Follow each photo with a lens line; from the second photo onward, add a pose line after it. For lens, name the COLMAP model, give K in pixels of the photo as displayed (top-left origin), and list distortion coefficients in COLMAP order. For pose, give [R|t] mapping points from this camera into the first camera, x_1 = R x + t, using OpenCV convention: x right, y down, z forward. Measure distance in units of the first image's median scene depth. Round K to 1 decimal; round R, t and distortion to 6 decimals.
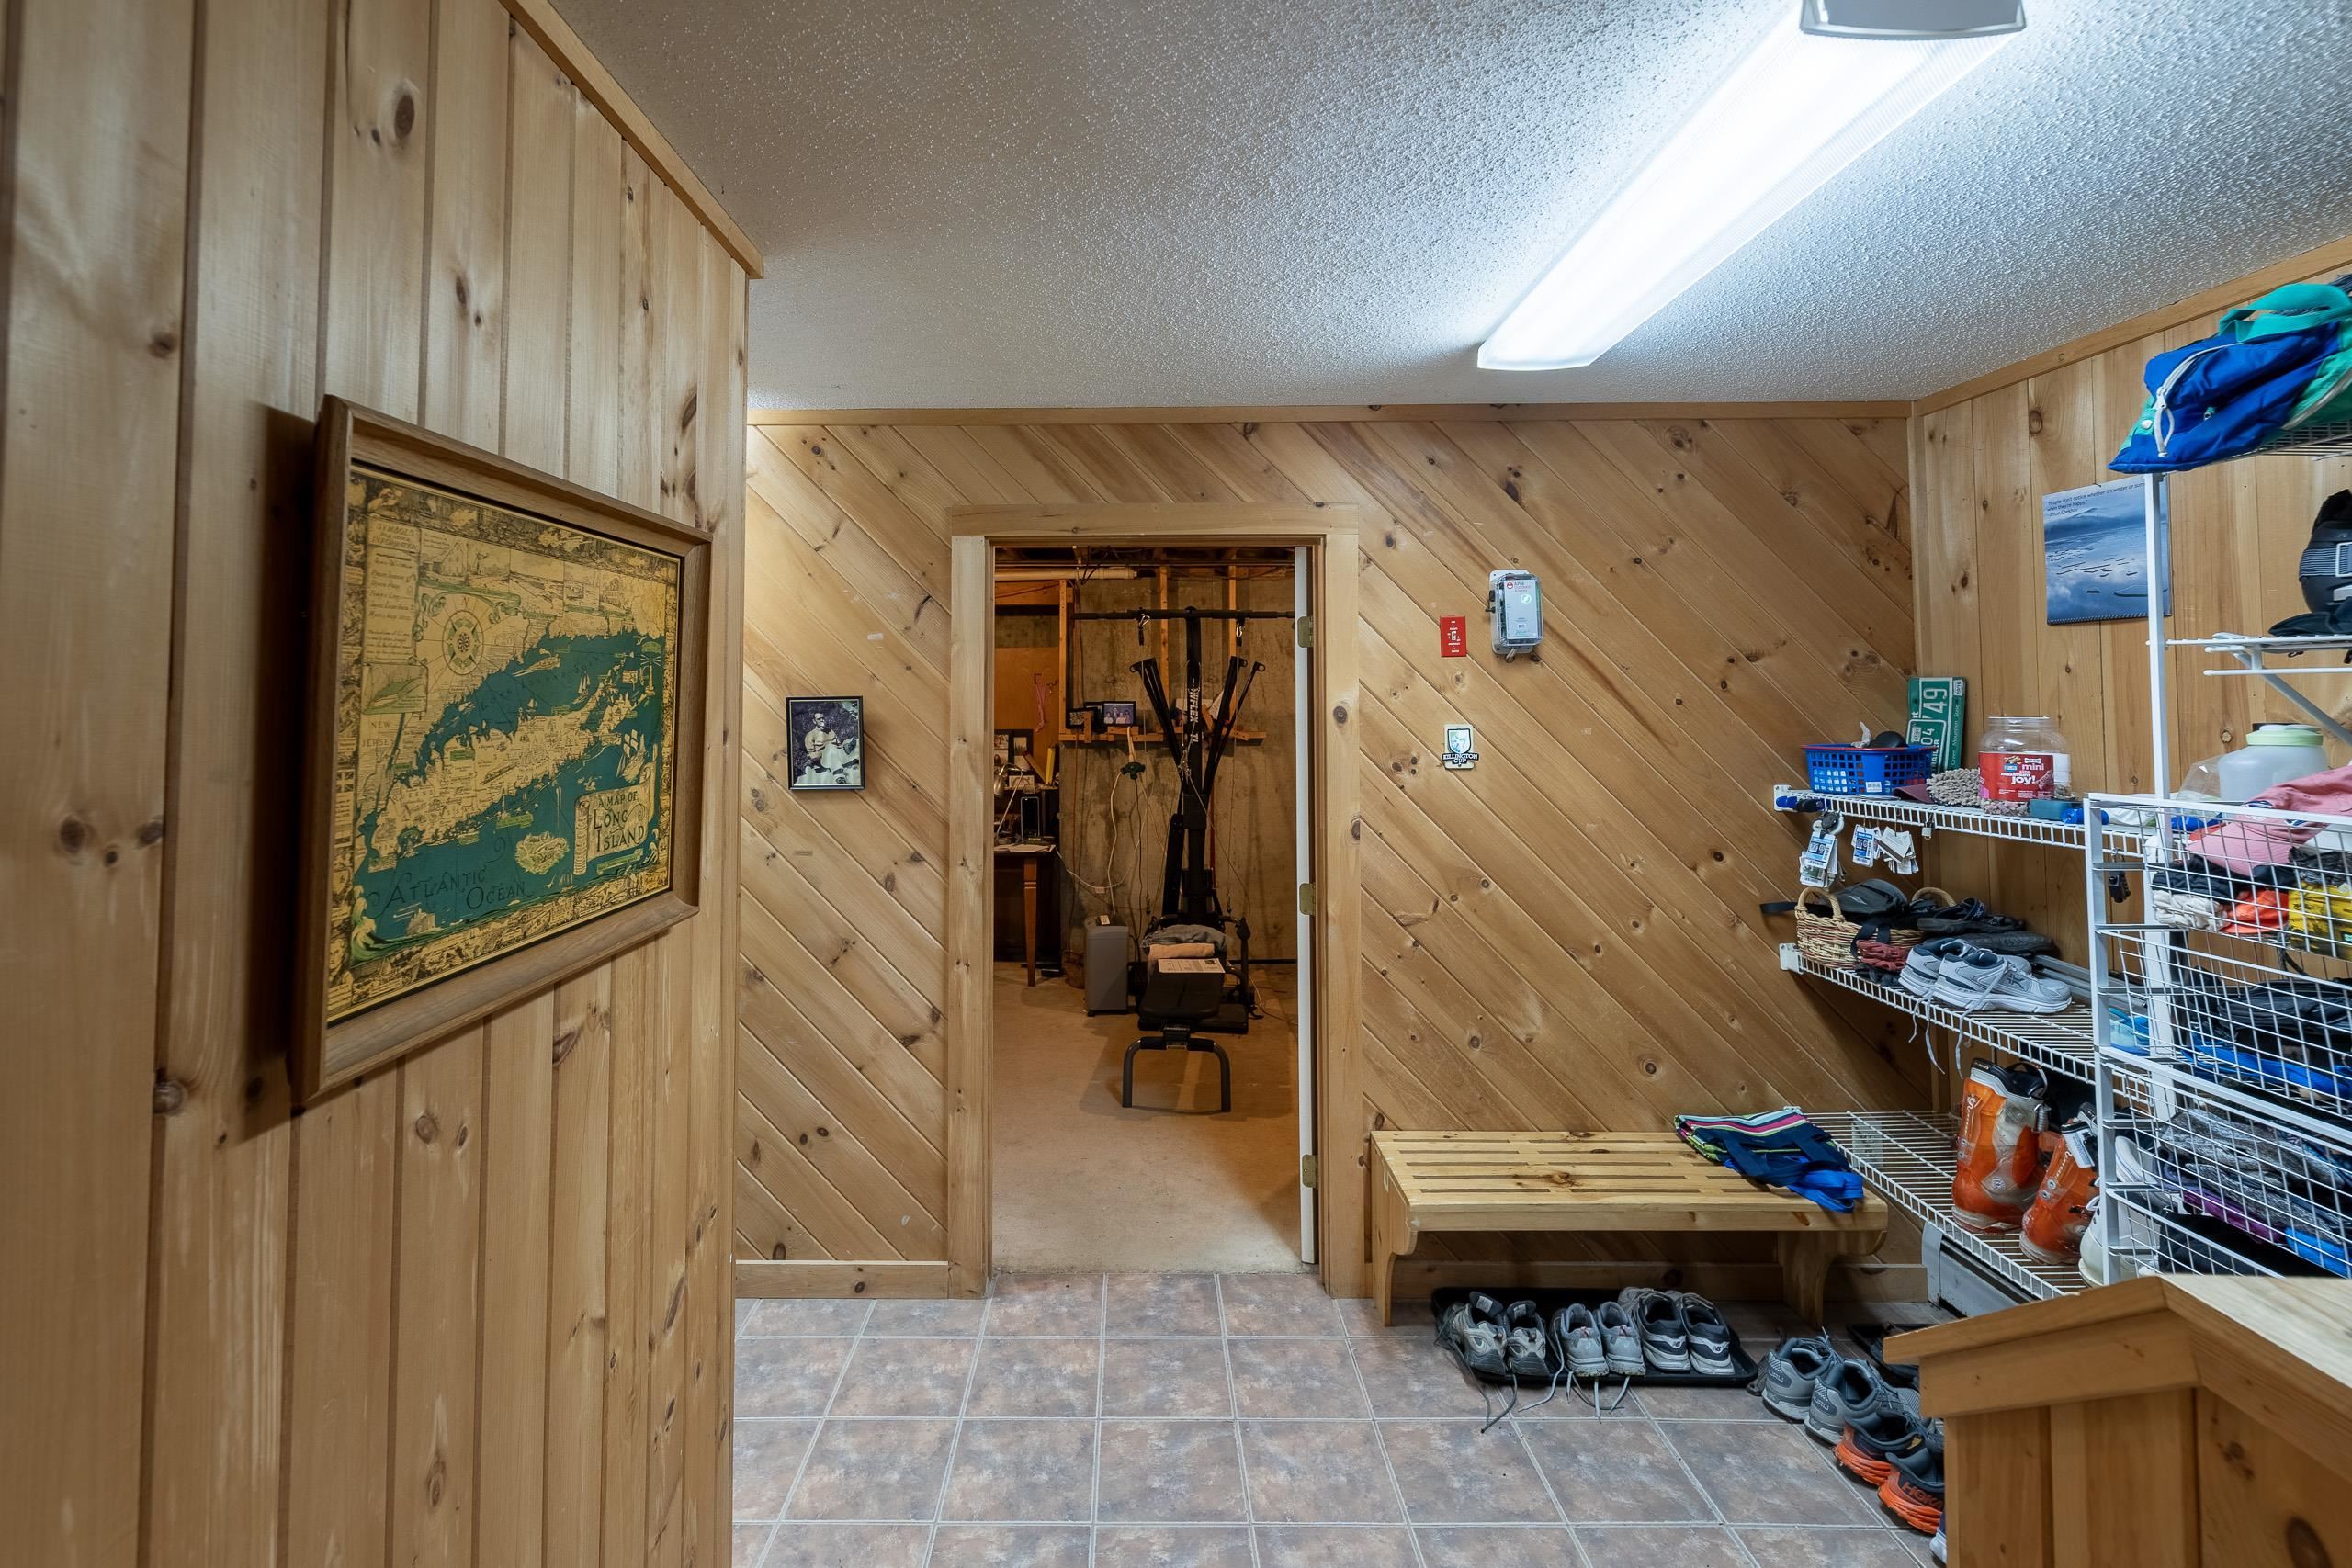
lens RADIAL K [[1069.9, 0, 1173.9], [0, 1069.9, 707.4], [0, 0, 1]] dist [-0.000275, -0.011894]
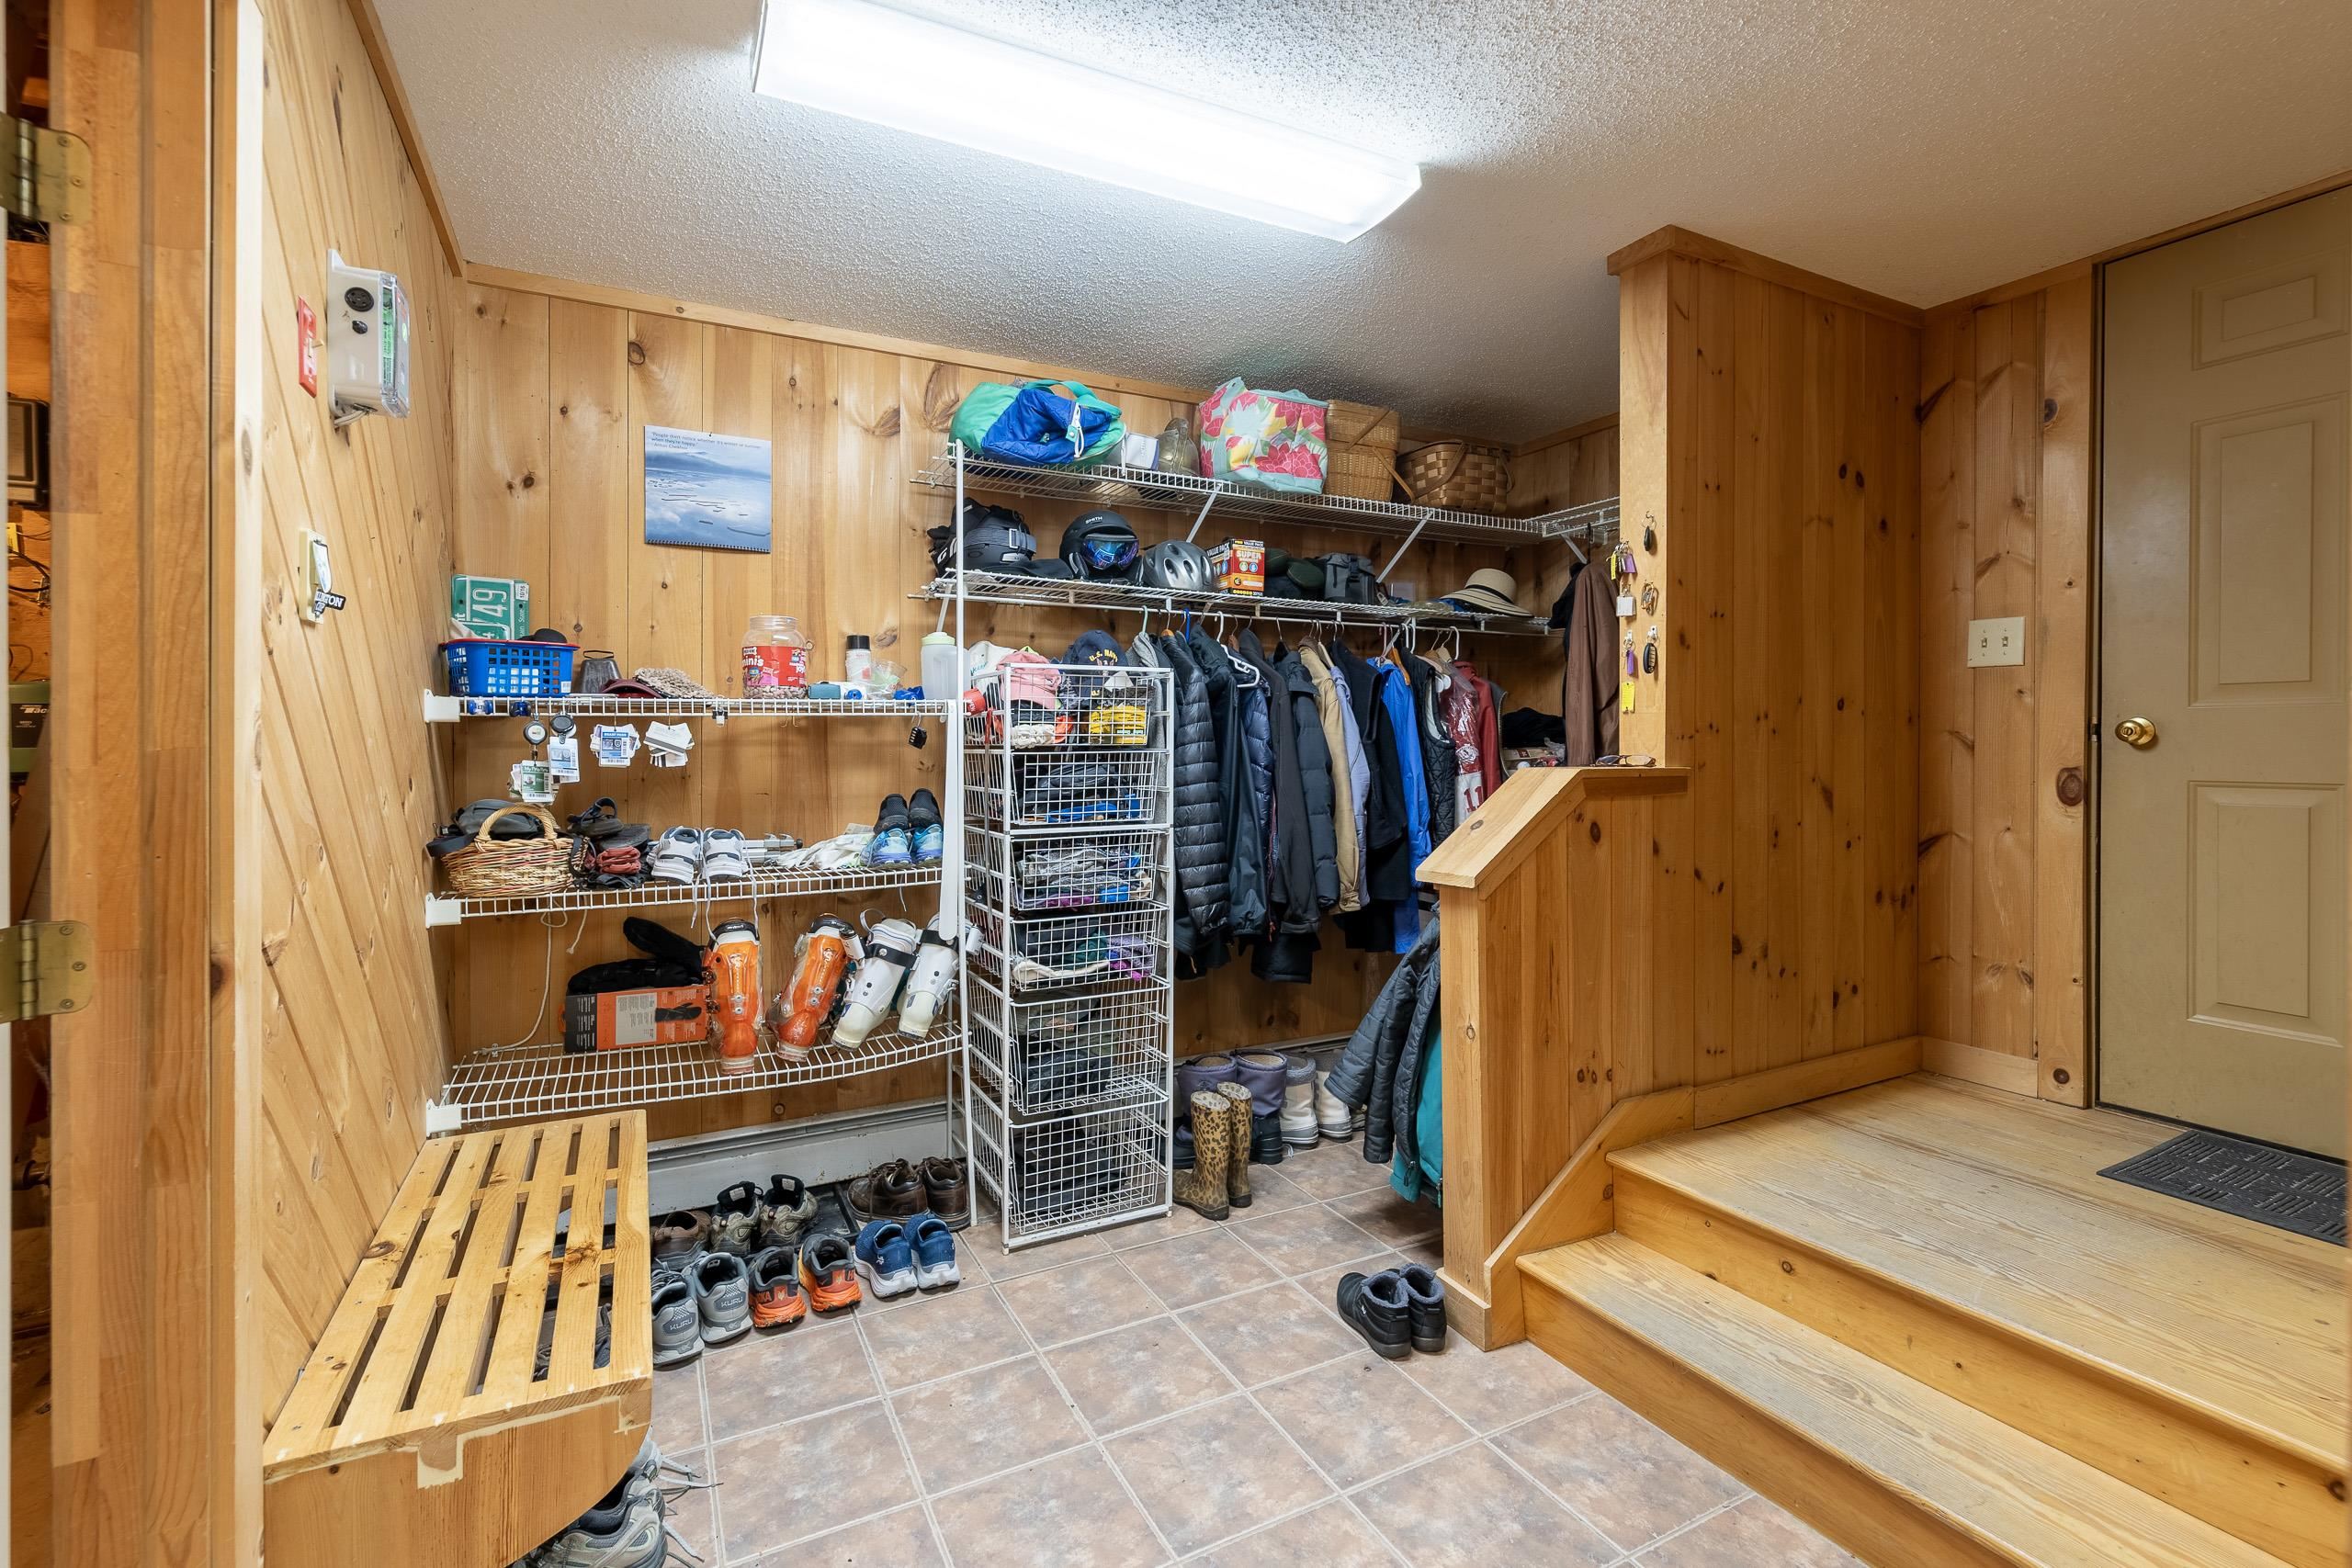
lens RADIAL K [[1039.5, 0, 1170.4], [0, 1039.5, 744.9], [0, 0, 1]] dist [-0.000080, -0.009380]
pose [[-0.427108, -0.003266, 0.904195, -0.372953], [0.004554, 0.999973, 0.005763, 0.123723], [-0.904189, 0.006579, -0.427082, 0.933934]]
